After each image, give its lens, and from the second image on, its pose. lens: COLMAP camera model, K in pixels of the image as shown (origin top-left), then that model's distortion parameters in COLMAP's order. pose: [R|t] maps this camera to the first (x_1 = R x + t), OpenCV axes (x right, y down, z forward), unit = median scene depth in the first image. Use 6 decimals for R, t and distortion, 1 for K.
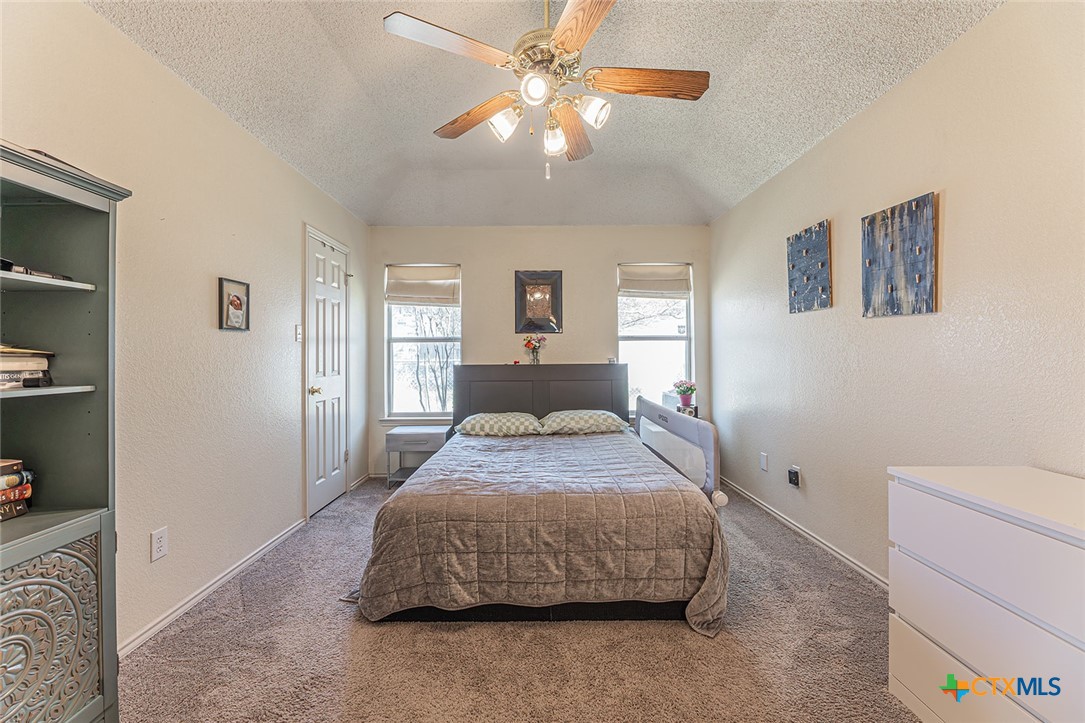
lens RADIAL K [[440.8, 0, 538.3], [0, 440.8, 352.5], [0, 0, 1]] dist [-0.000811, -0.003854]
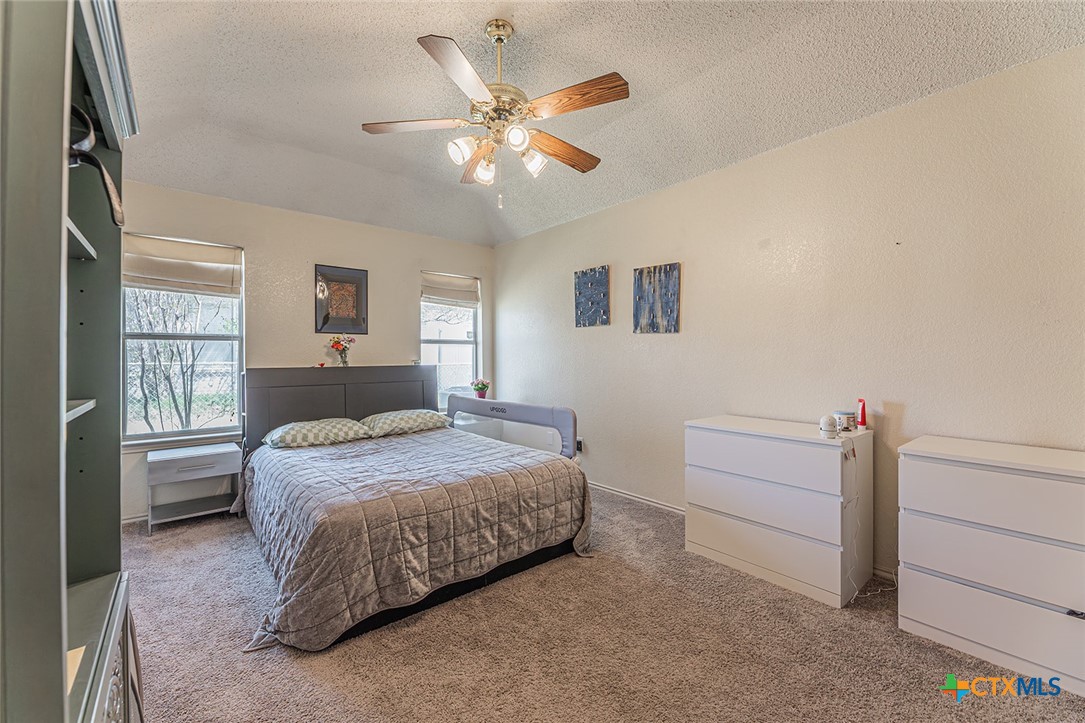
lens RADIAL K [[437.1, 0, 538.3], [0, 437.1, 354.8], [0, 0, 1]] dist [-0.001465, -0.004405]
pose [[0.774018, 0.005517, 0.633139, -0.520682], [-0.005349, 0.999983, -0.002174, 0.002485], [-0.633141, -0.001704, 0.774035, 0.020018]]
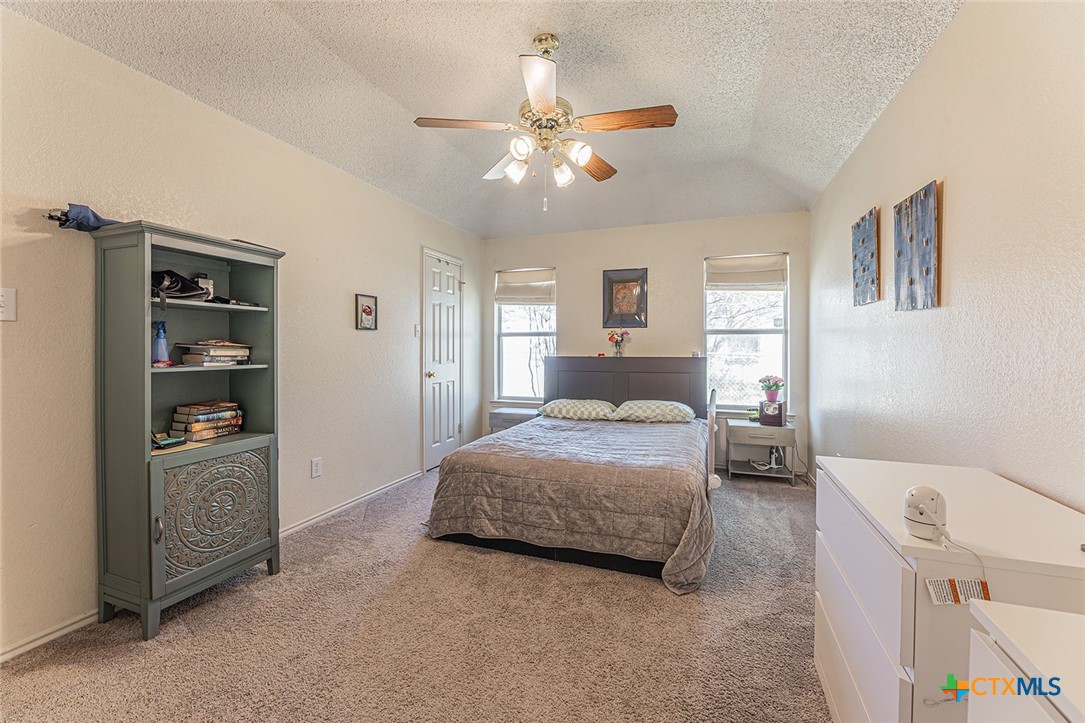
lens RADIAL K [[448.4, 0, 541.3], [0, 448.4, 350.9], [0, 0, 1]] dist [-0.002352, -0.000091]
pose [[0.936149, 0.009089, -0.351486, 0.381455], [-0.003829, 0.999870, 0.015657, -0.007456], [0.351583, -0.013311, 0.936062, -0.178782]]
